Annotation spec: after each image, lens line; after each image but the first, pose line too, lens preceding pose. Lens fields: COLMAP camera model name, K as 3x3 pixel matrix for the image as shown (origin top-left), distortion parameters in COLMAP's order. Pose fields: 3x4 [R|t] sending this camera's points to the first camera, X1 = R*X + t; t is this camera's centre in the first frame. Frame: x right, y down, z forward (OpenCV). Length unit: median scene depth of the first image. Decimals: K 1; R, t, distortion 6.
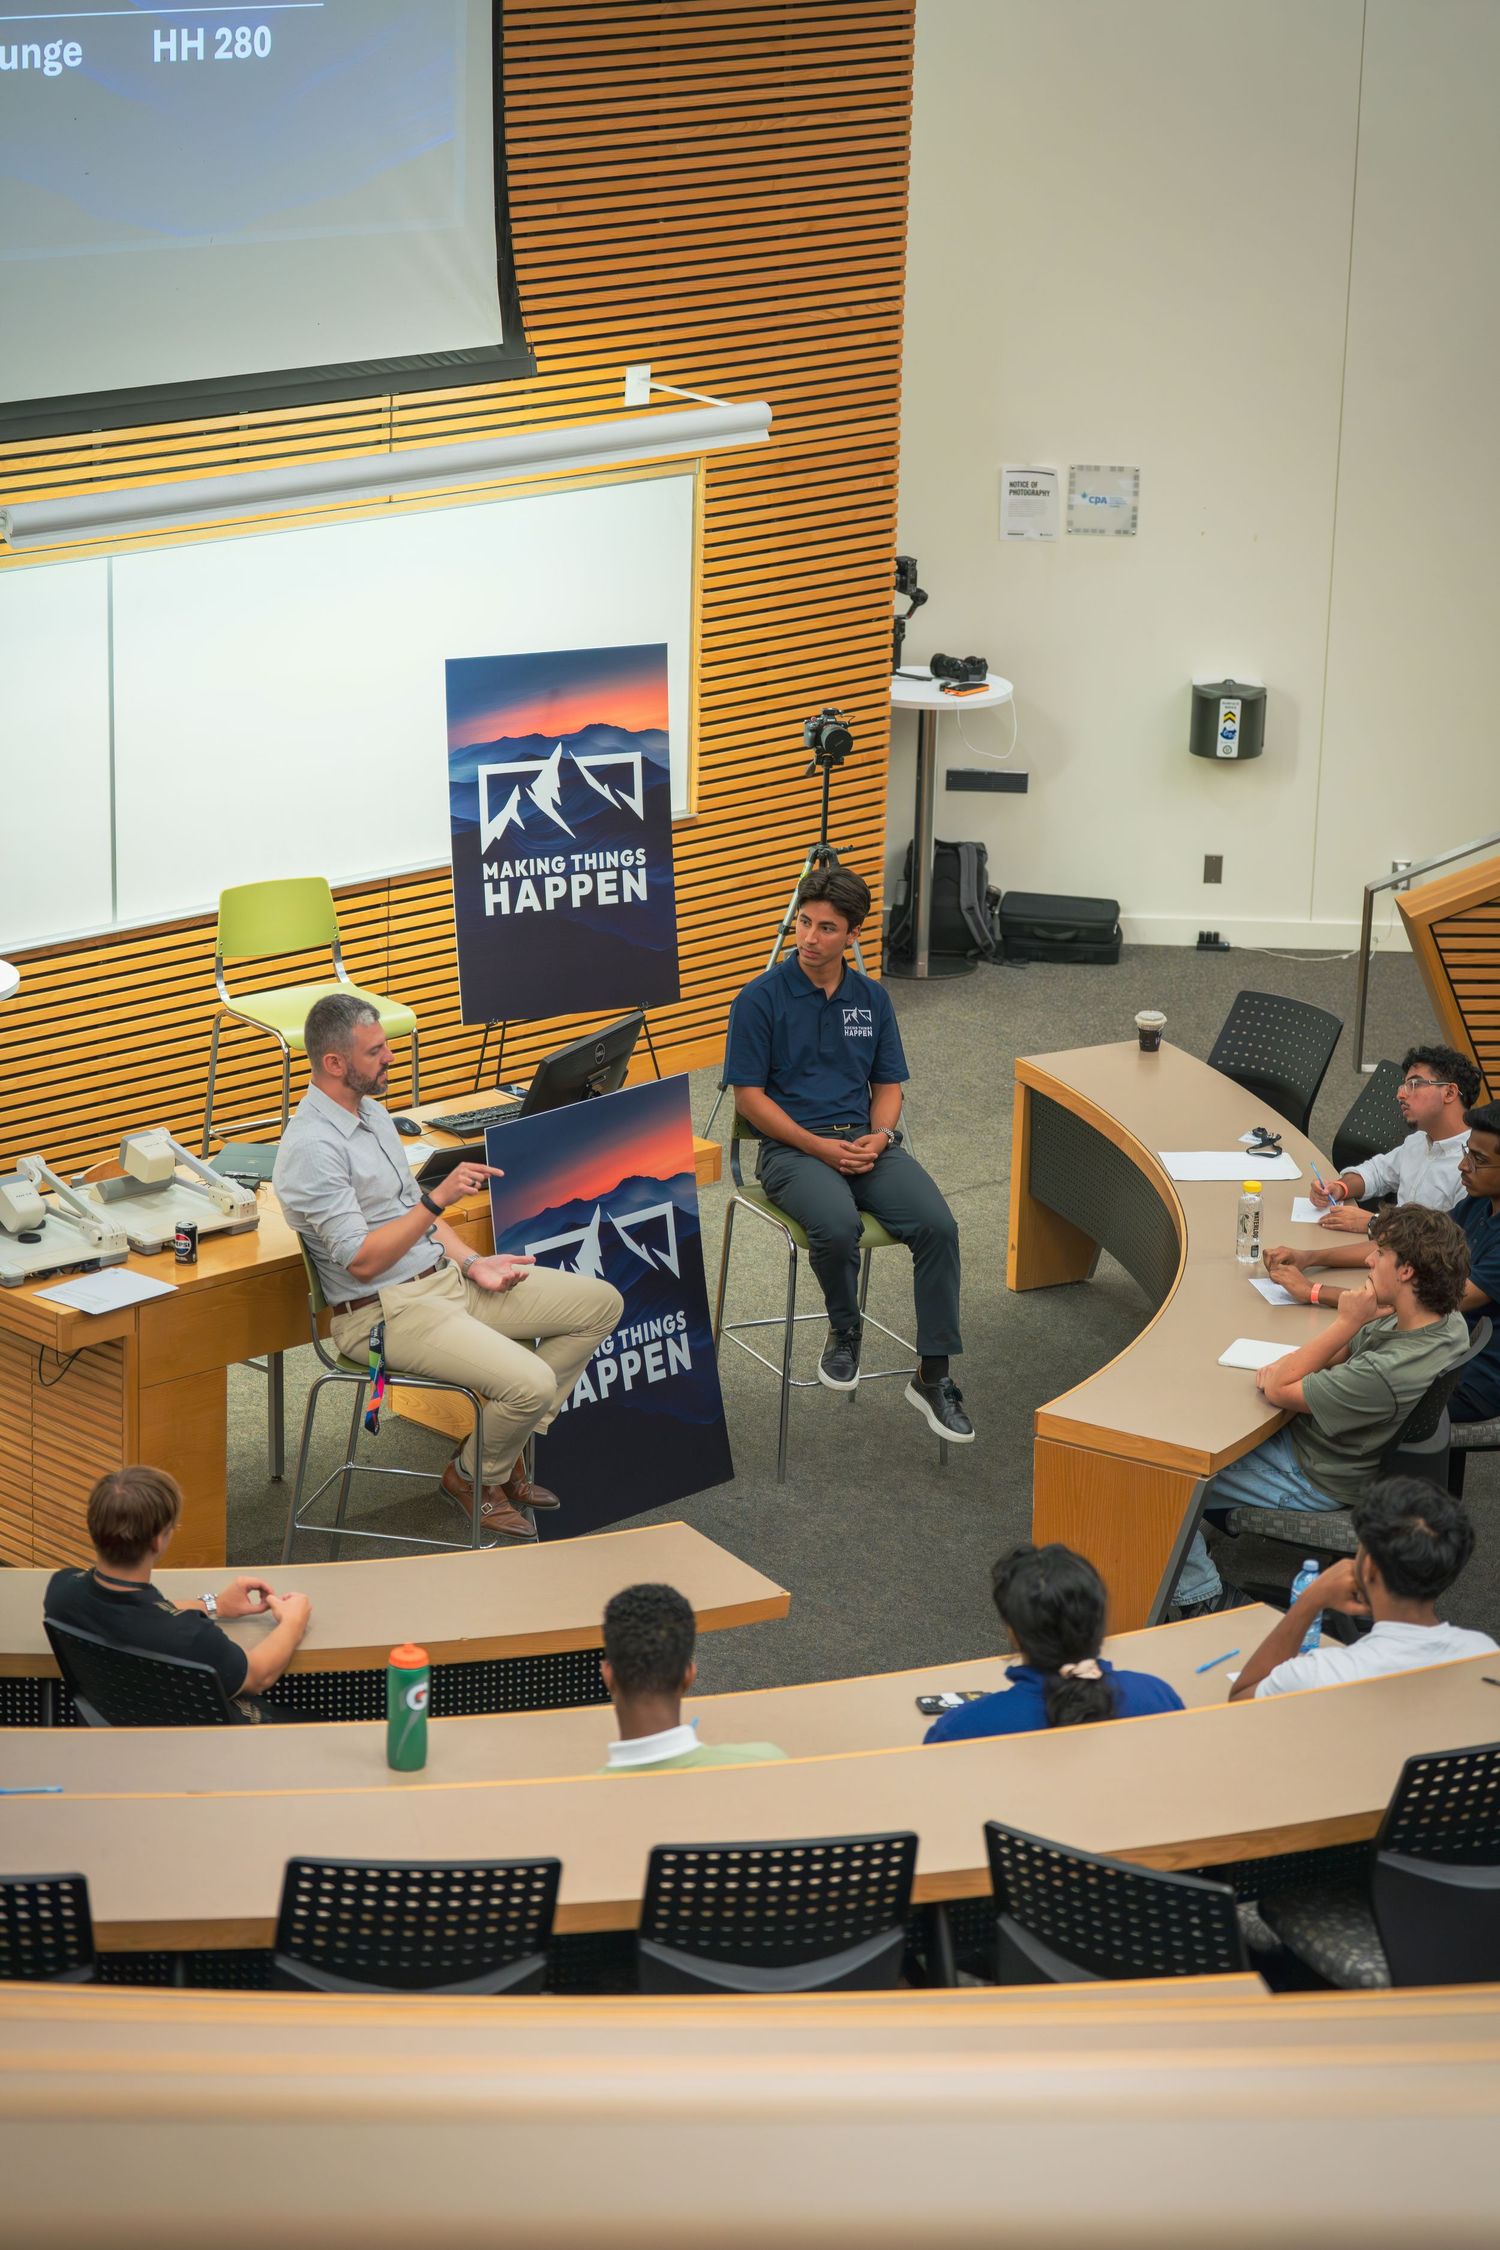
lens RADIAL K [[5553.5, 0, 753.5], [0, 5553.5, 1130.3], [0, 0, 1]] dist [0.031702, -0.075027]
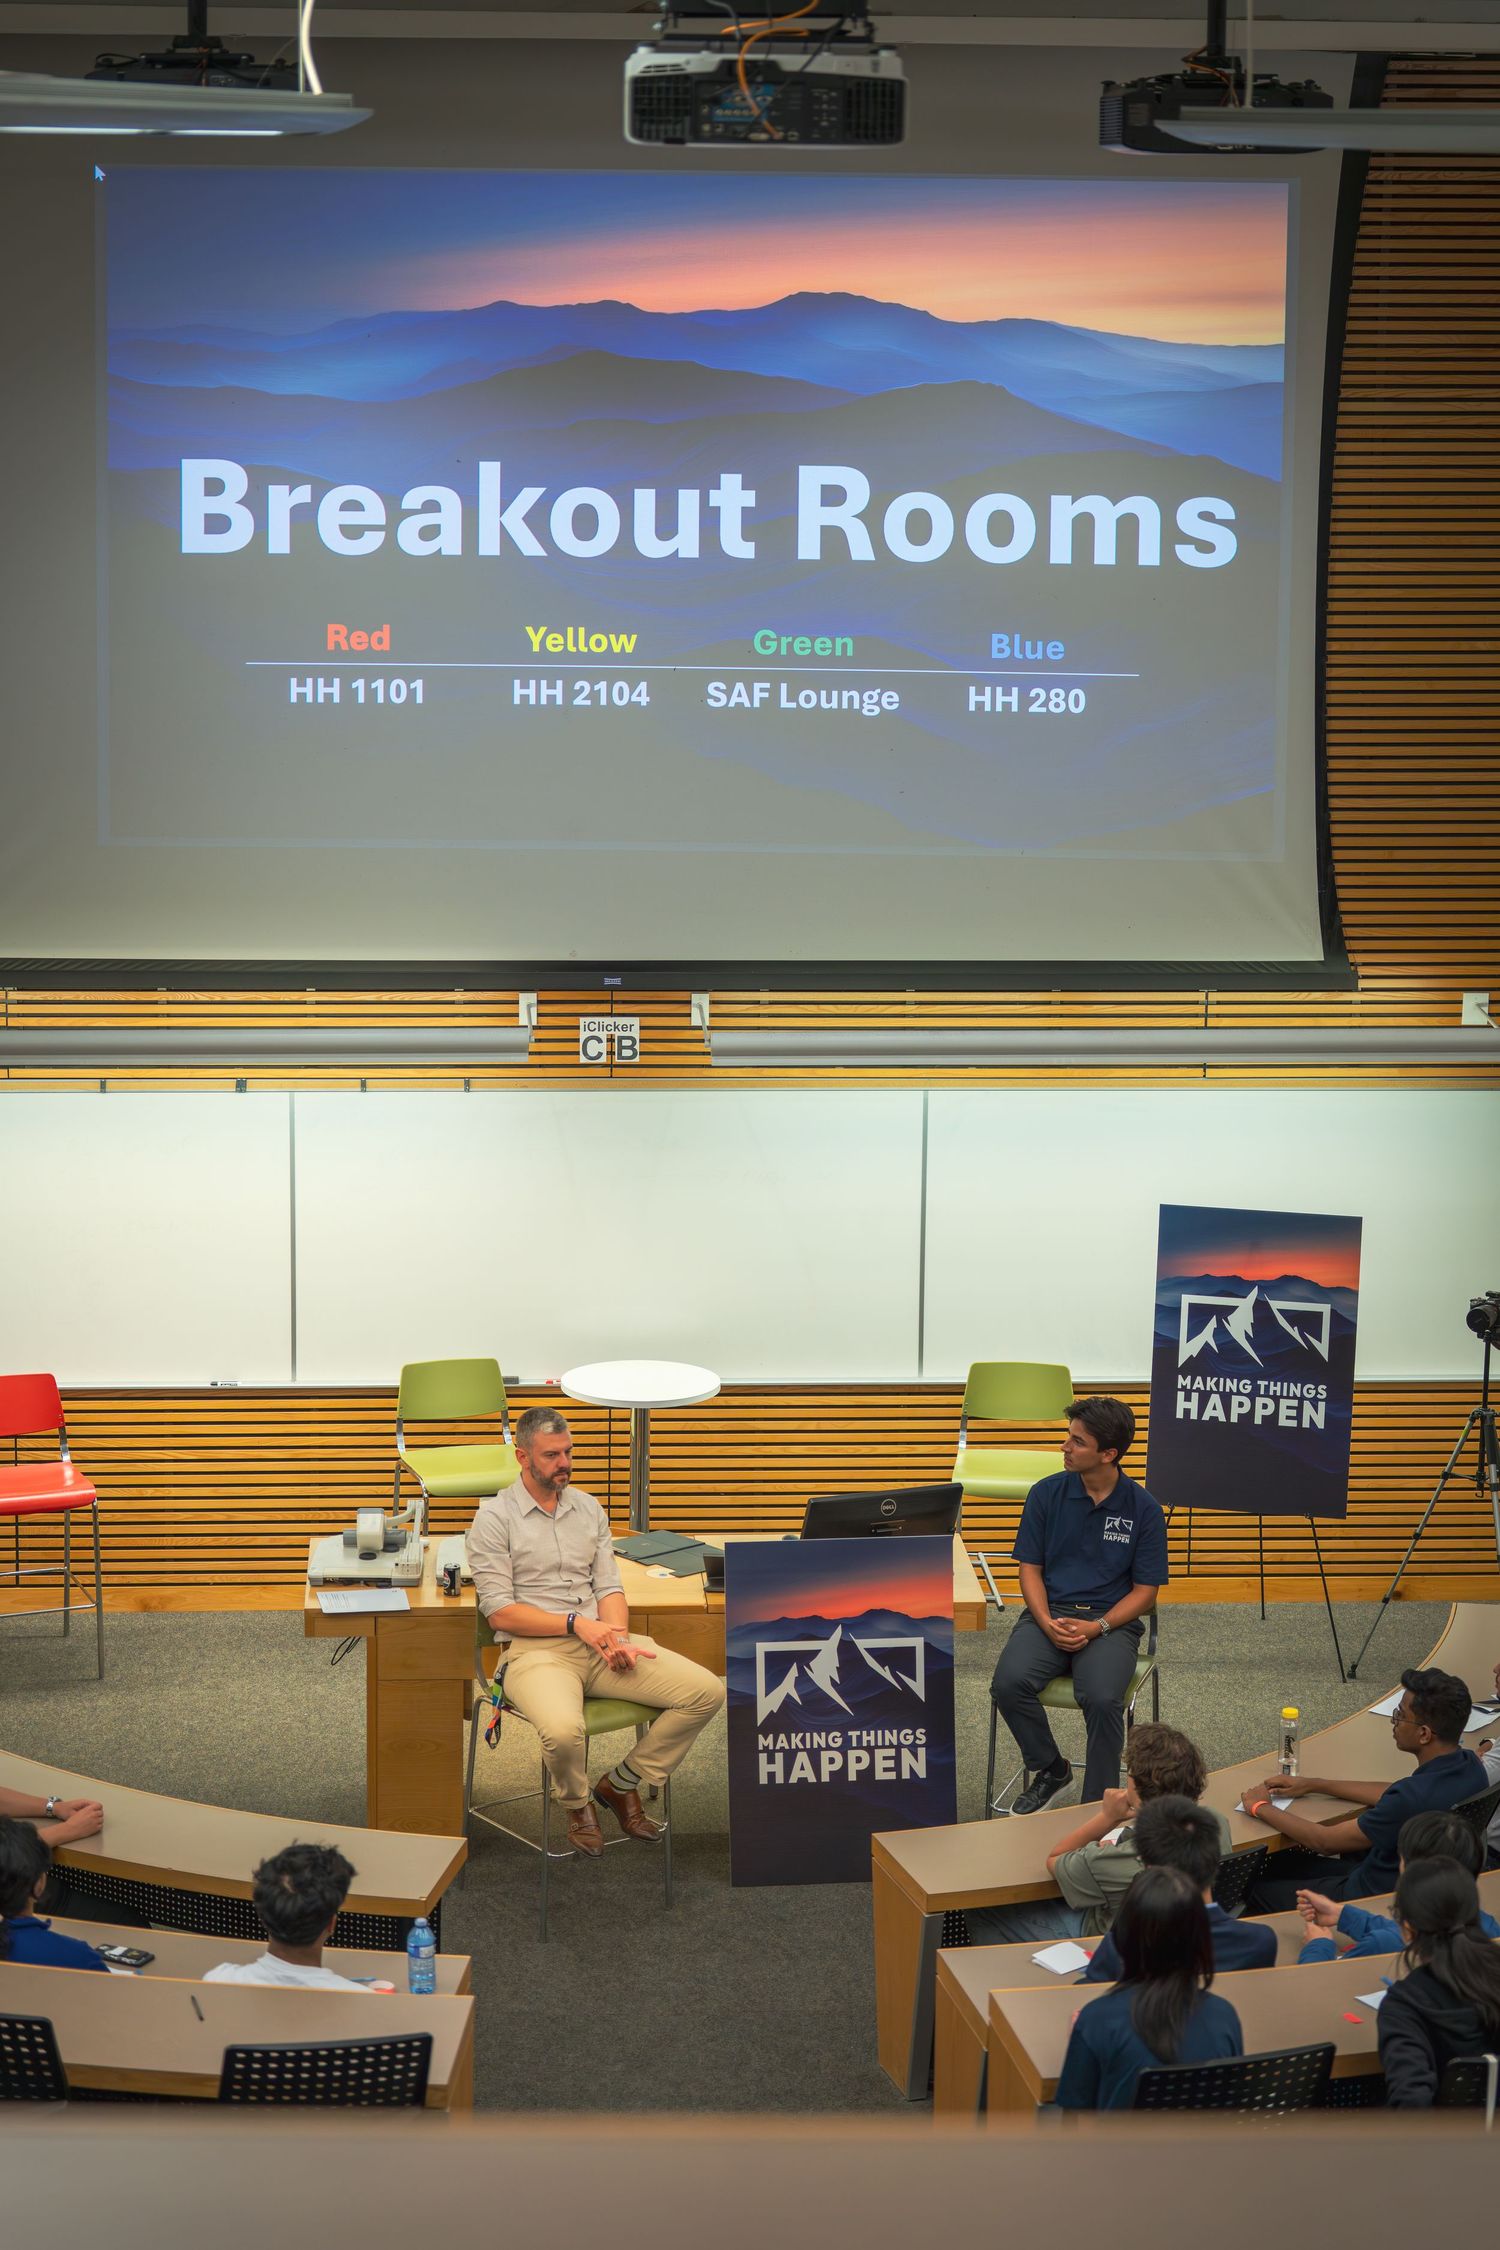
lens RADIAL K [[4598.5, 0, 755.4], [0, 4598.5, 1137.0], [0, 0, 1]] dist [0.025373, -0.188694]
pose [[0.764771, 0.113442, -0.634236, 0.512486], [-0.179093, 0.983014, -0.040127, -0.042125], [0.618911, 0.144275, 0.772097, 0.157534]]
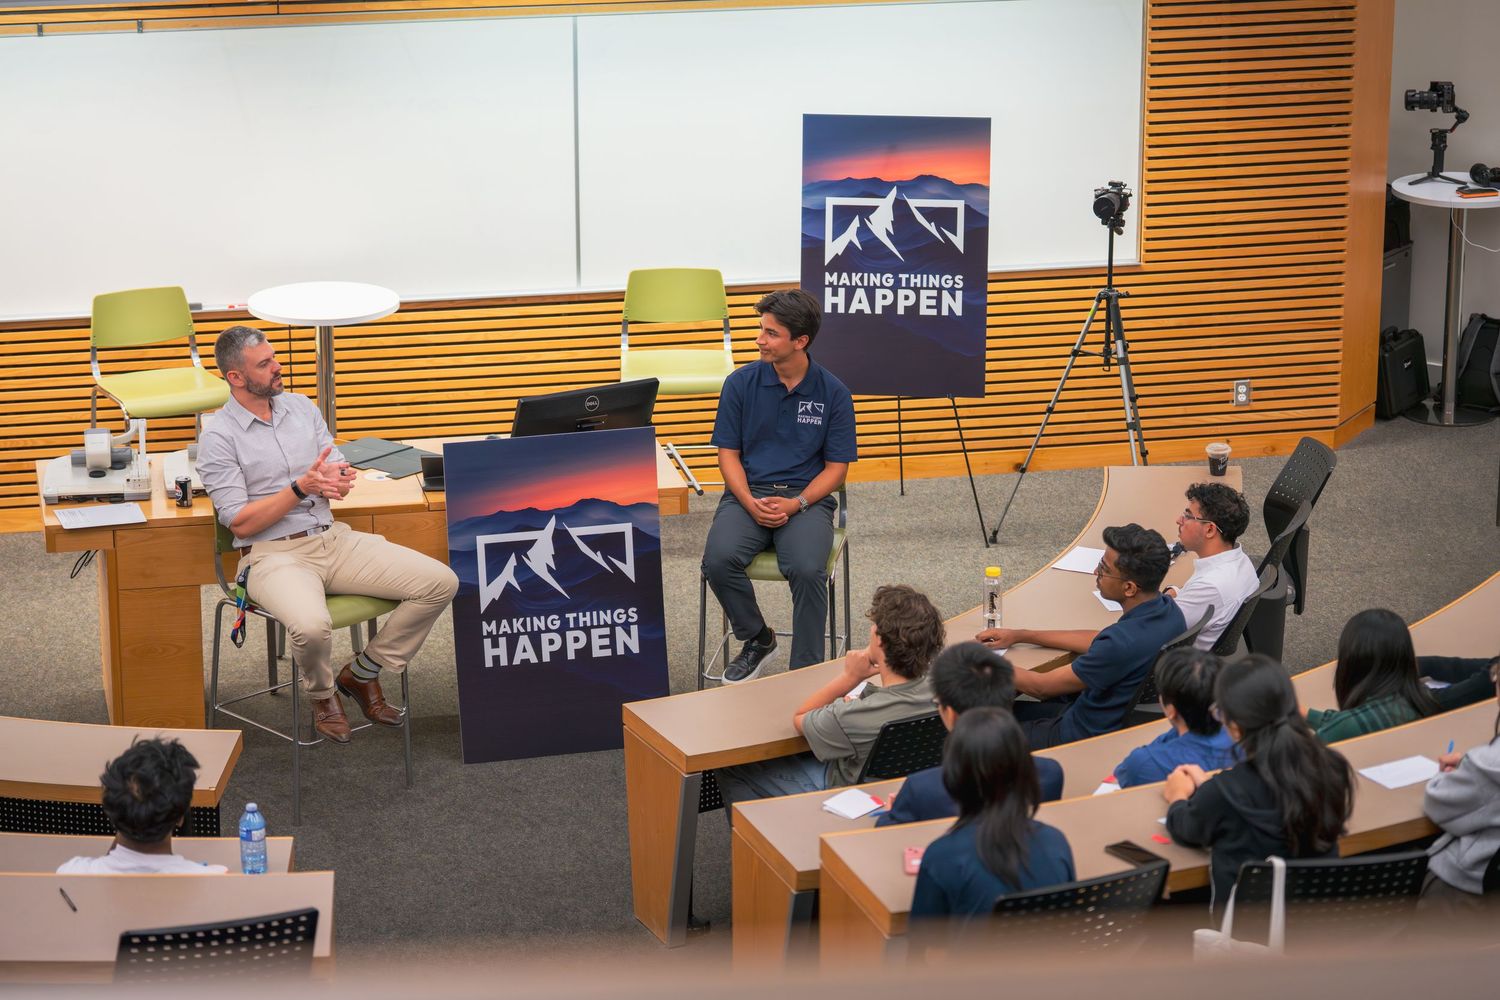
lens RADIAL K [[4118.4, 0, 754.8], [0, 4118.4, 497.9], [0, 0, 1]] dist [0.053866, -0.027565]
pose [[0.845093, 0.131627, -0.518163, 0.446770], [-0.133458, 0.990473, 0.033944, -0.026039], [0.517694, 0.040468, 0.854608, 0.163417]]
